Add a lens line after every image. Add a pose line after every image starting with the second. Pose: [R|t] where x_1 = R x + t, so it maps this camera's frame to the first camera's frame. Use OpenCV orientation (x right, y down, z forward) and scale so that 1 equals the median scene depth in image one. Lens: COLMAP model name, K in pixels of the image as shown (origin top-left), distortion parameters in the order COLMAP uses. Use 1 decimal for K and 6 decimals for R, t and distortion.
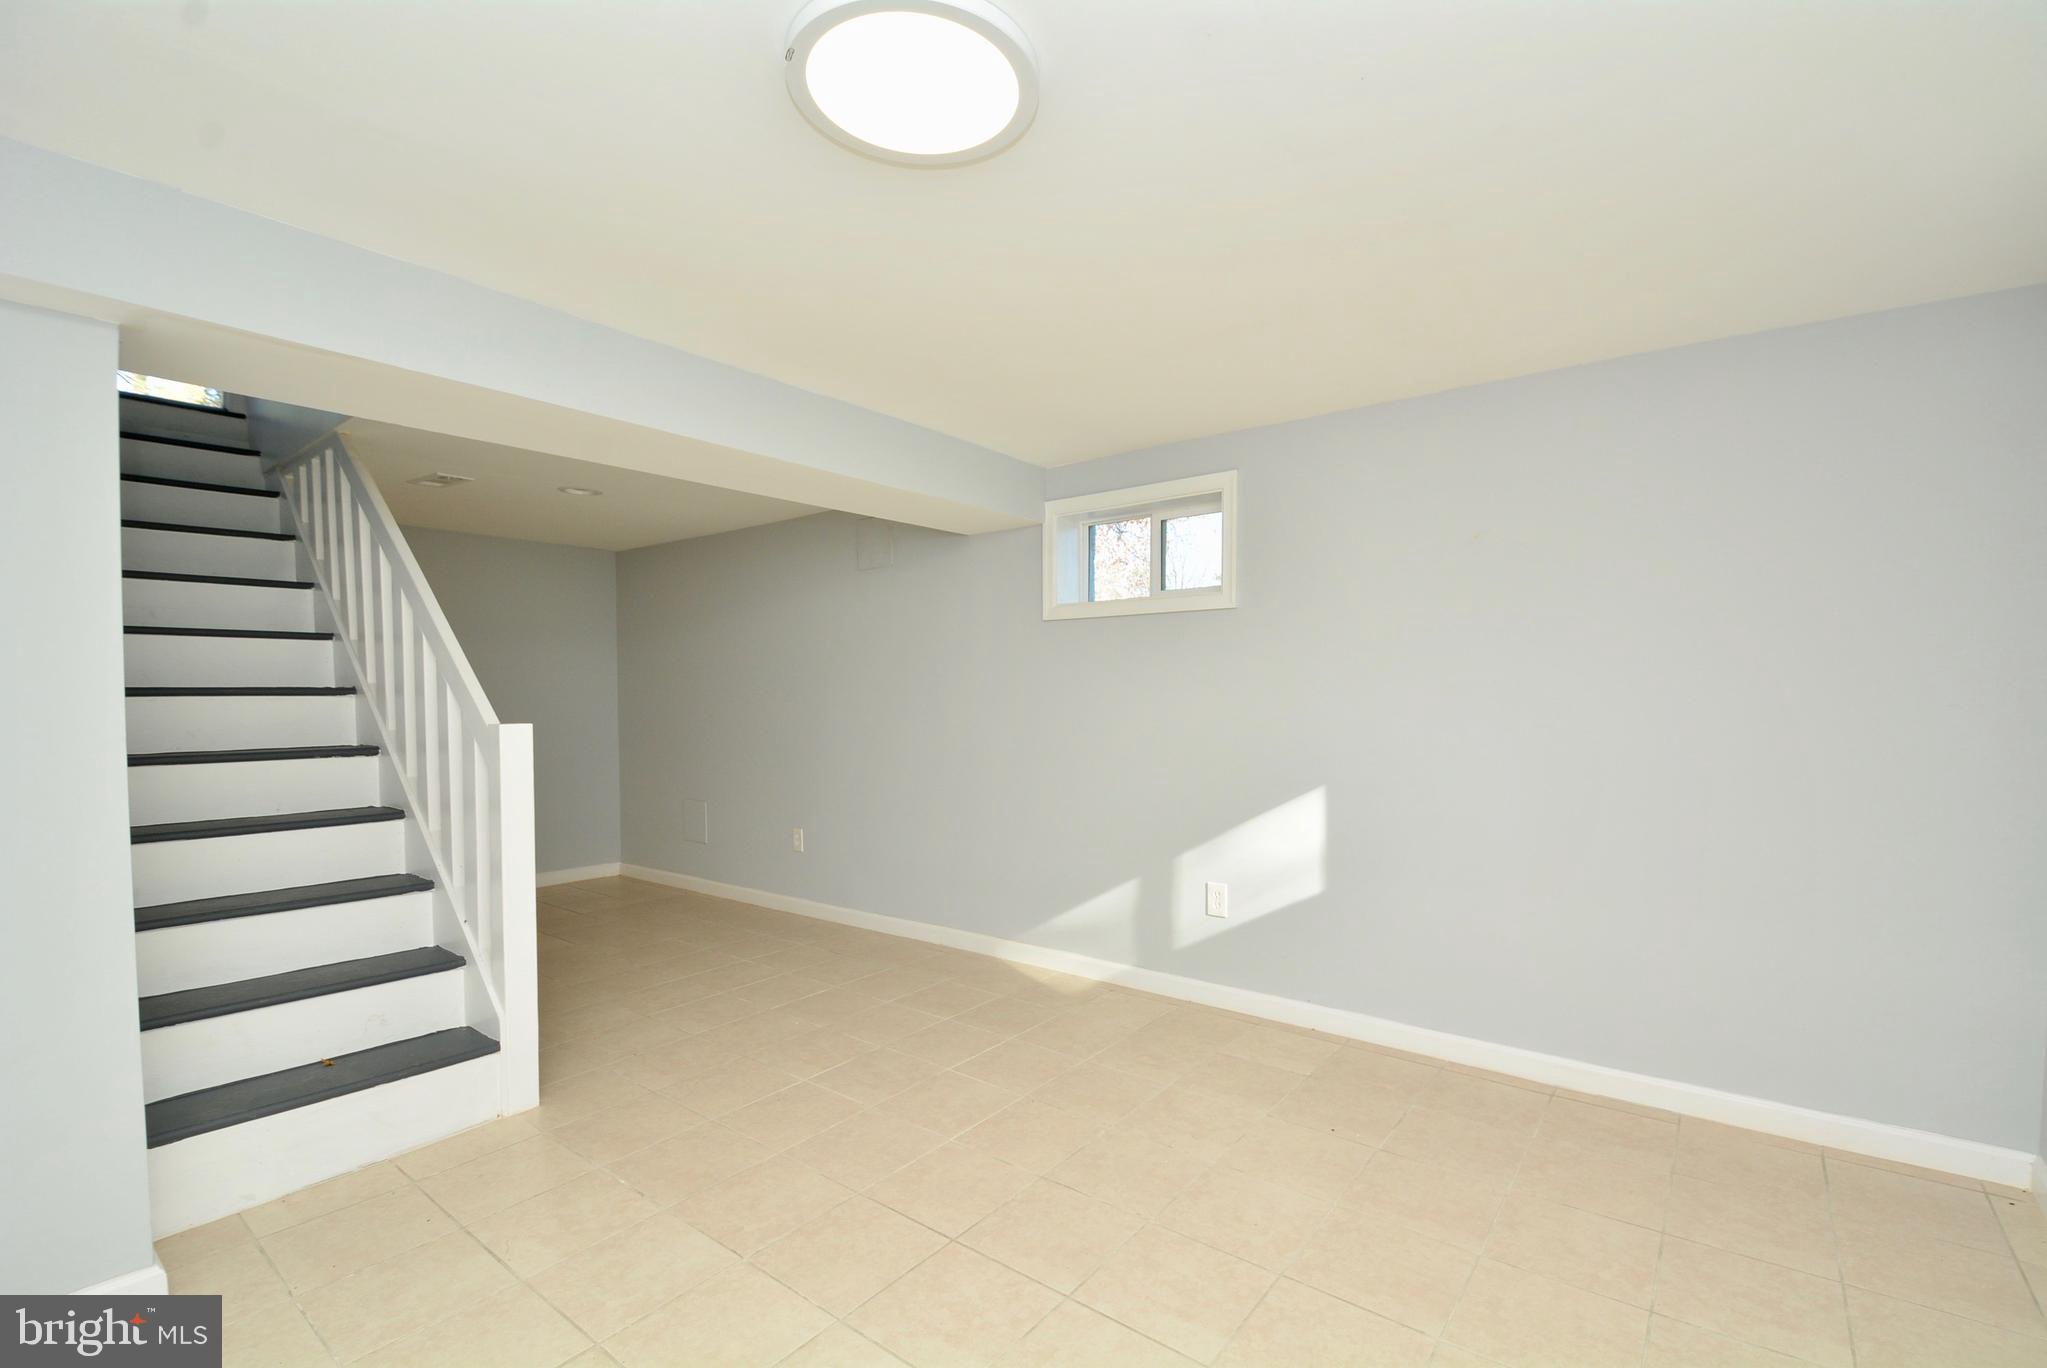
lens RADIAL K [[895.6, 0, 1062.2], [0, 895.6, 721.3], [0, 0, 1]] dist [-0.000421, -0.007581]
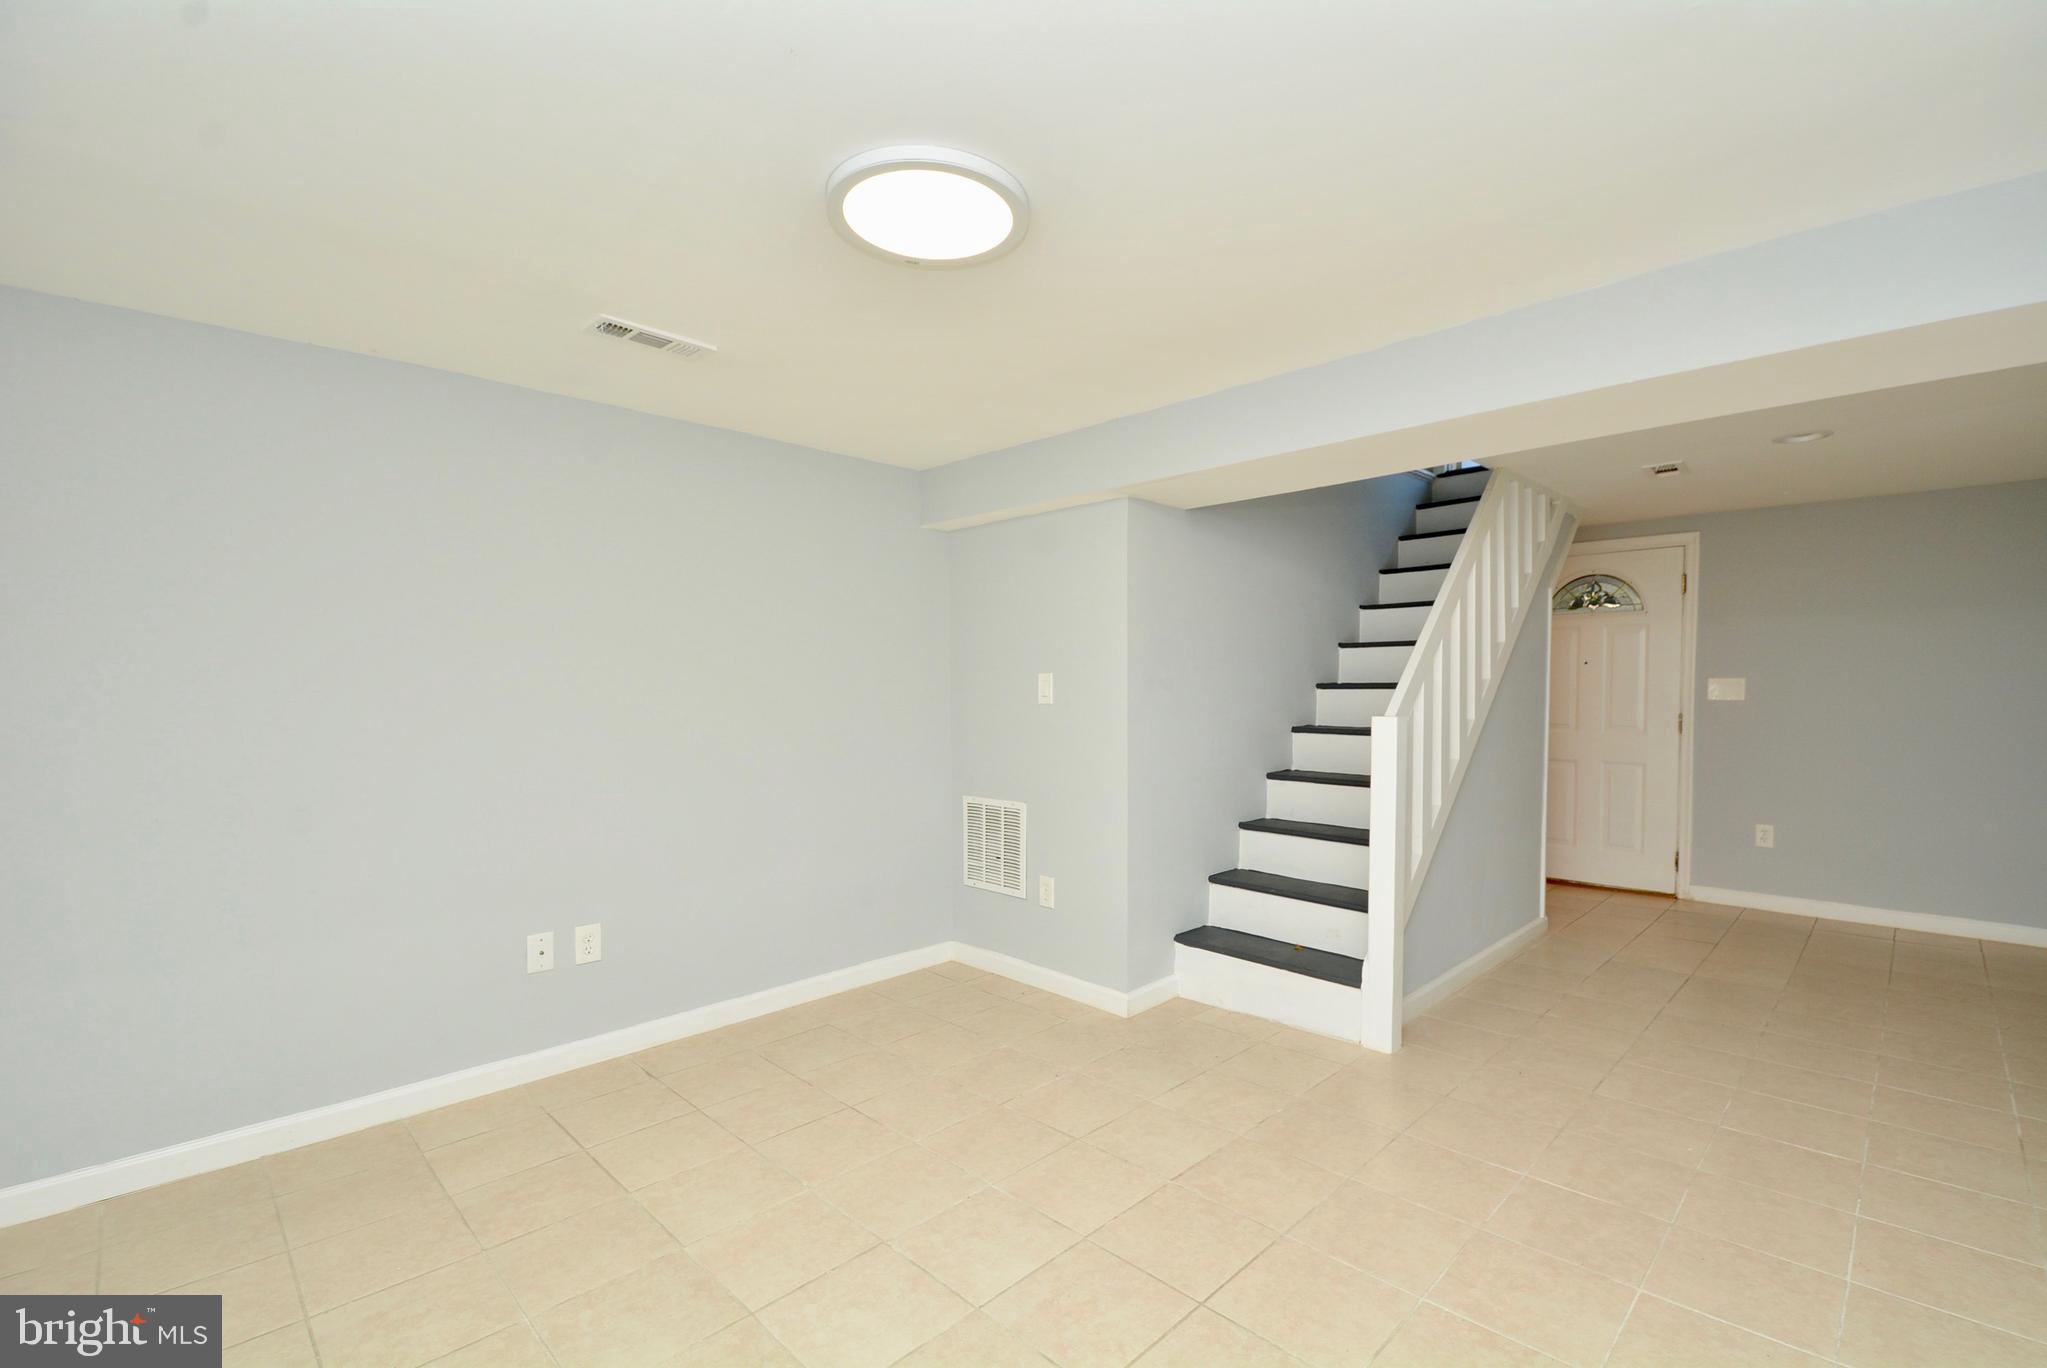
lens RADIAL K [[895.6, 0, 1062.2], [0, 895.6, 721.3], [0, 0, 1]] dist [-0.000421, -0.007581]
pose [[-0.121720, 0.039614, -0.991774, 0.582808], [-0.032102, 0.998523, 0.043823, -0.025486], [0.992045, 0.037172, -0.120268, 0.732820]]
